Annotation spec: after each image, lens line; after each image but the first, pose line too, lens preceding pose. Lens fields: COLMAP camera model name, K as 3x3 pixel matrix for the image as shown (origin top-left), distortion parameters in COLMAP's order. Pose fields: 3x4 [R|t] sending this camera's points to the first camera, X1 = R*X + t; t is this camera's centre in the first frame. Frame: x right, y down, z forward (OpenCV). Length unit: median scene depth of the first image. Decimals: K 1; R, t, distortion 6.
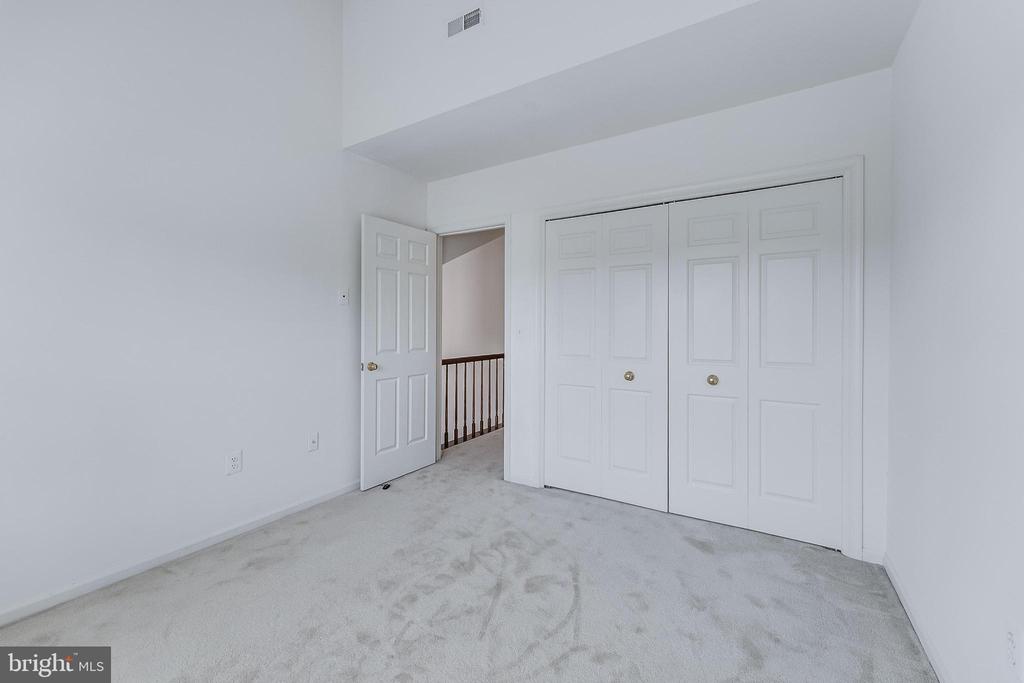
lens RADIAL K [[411.4, 0, 514.1], [0, 411.4, 334.0], [0, 0, 1]] dist [0.001960, -0.001660]
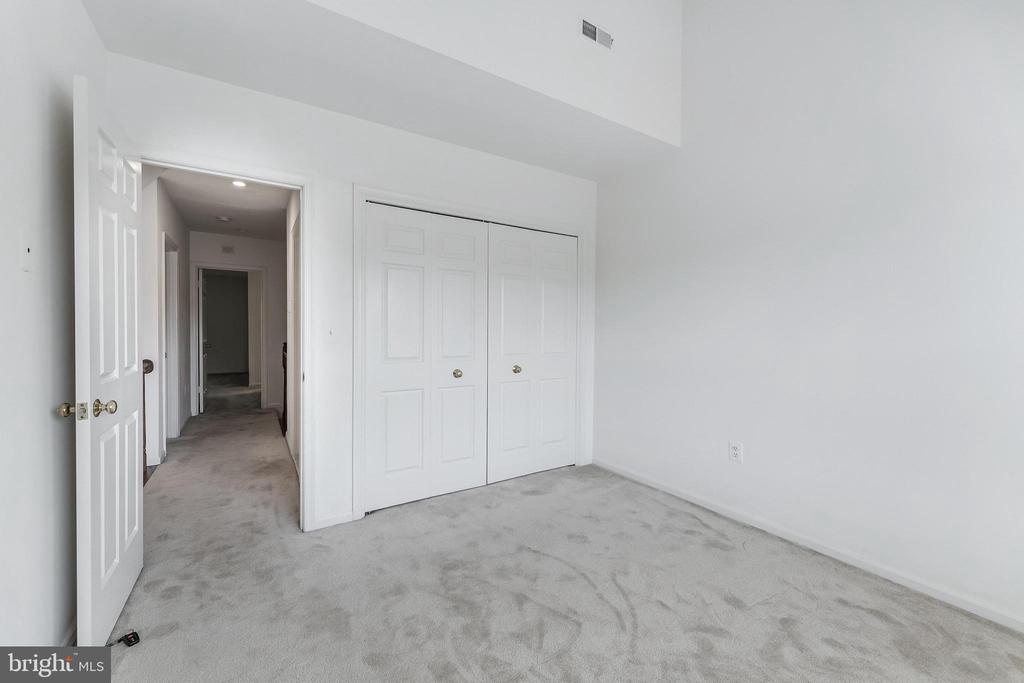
lens RADIAL K [[411.4, 0, 519.5], [0, 411.4, 338.9], [0, 0, 1]] dist [0.001960, -0.001660]
pose [[0.429105, -0.019128, 0.903052, -0.644132], [0.005291, 0.999812, 0.018664, -0.007497], [-0.903239, -0.003231, 0.429126, 0.406754]]
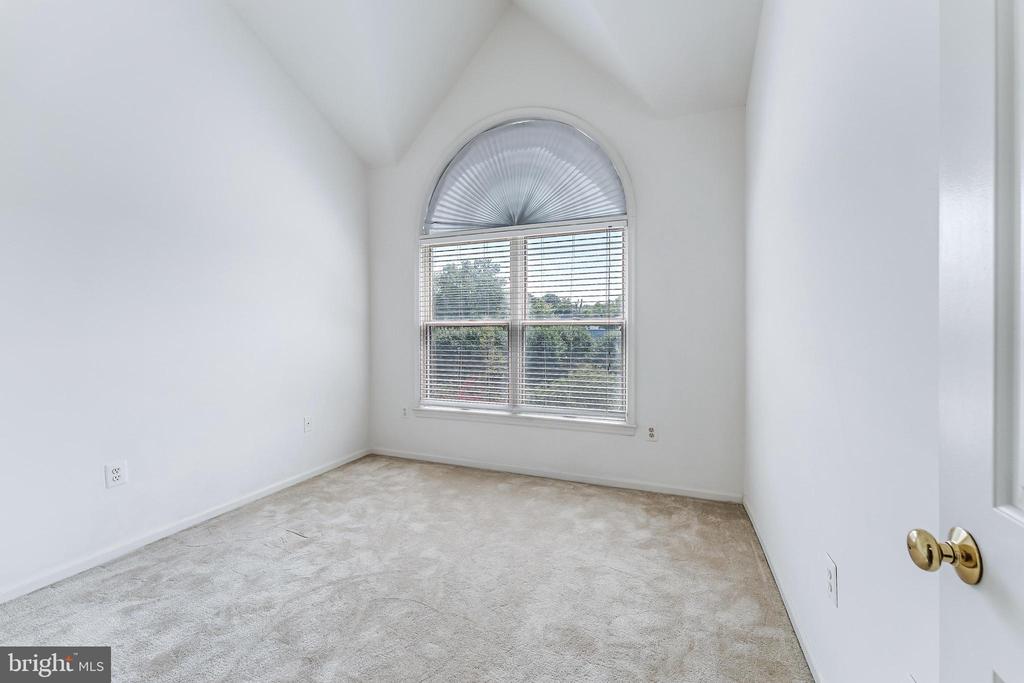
lens RADIAL K [[411.4, 0, 513.0], [0, 411.4, 340.6], [0, 0, 1]] dist [0.001960, -0.001660]
pose [[-0.981040, 0.001519, -0.193800, -0.152942], [-0.004159, 0.999574, 0.028885, -0.002807], [0.193761, 0.029144, -0.980616, 1.267404]]
